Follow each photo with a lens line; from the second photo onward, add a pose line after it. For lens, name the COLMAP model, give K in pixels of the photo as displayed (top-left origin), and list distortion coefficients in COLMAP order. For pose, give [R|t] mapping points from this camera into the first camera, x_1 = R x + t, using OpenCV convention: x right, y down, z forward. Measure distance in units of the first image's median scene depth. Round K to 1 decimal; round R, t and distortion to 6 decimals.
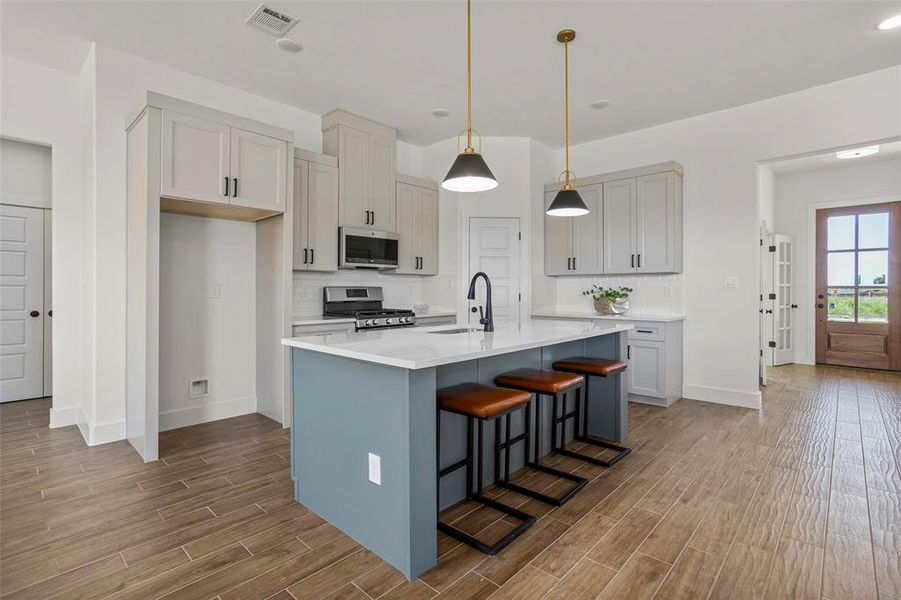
lens RADIAL K [[438.4, 0, 444.7], [0, 438.4, 283.6], [0, 0, 1]] dist [-0.026842, 0.015784]
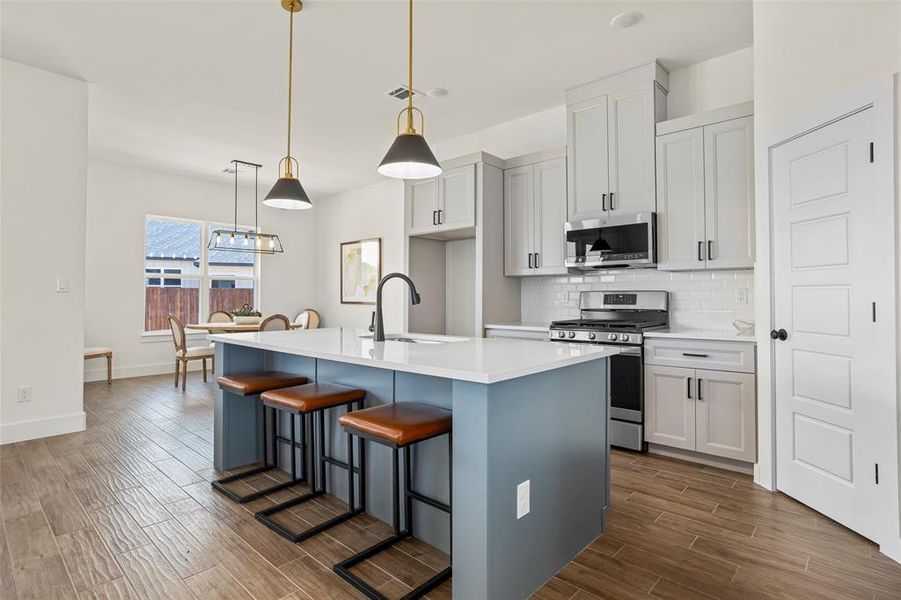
lens RADIAL K [[458.8, 0, 434.0], [0, 458.8, 284.4], [0, 0, 1]] dist [-0.018431, 0.000382]
pose [[-0.003881, -0.028749, -0.999579, 0.622295], [0.011509, 0.999519, -0.028792, 0.015079], [0.999926, -0.011616, -0.003548, 0.681757]]
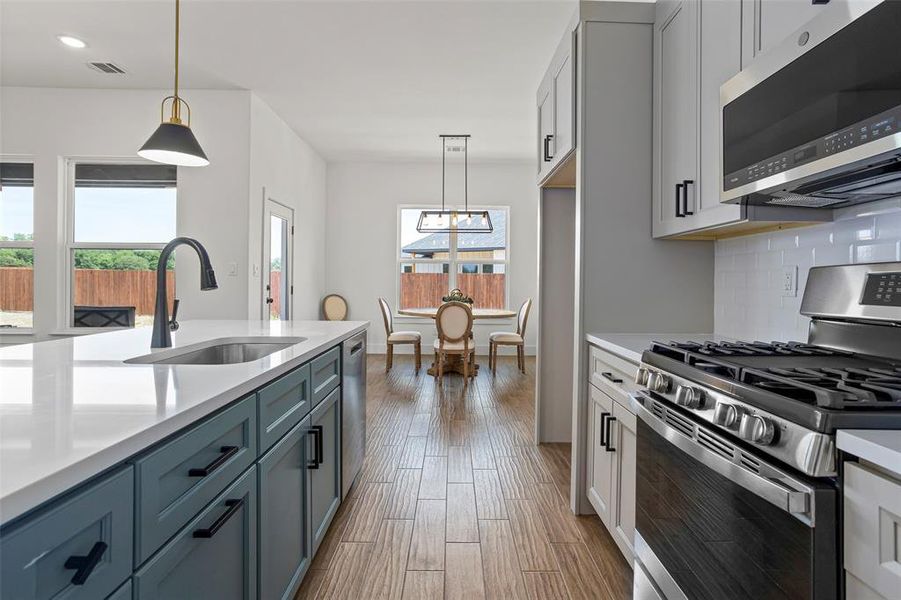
lens RADIAL K [[458.8, 0, 434.0], [0, 458.8, 284.4], [0, 0, 1]] dist [-0.018431, 0.000382]
pose [[-0.748146, -0.007394, -0.663493, 0.151973], [-0.003351, 0.999967, -0.007364, 0.022218], [0.663525, -0.003286, -0.748147, 1.007484]]
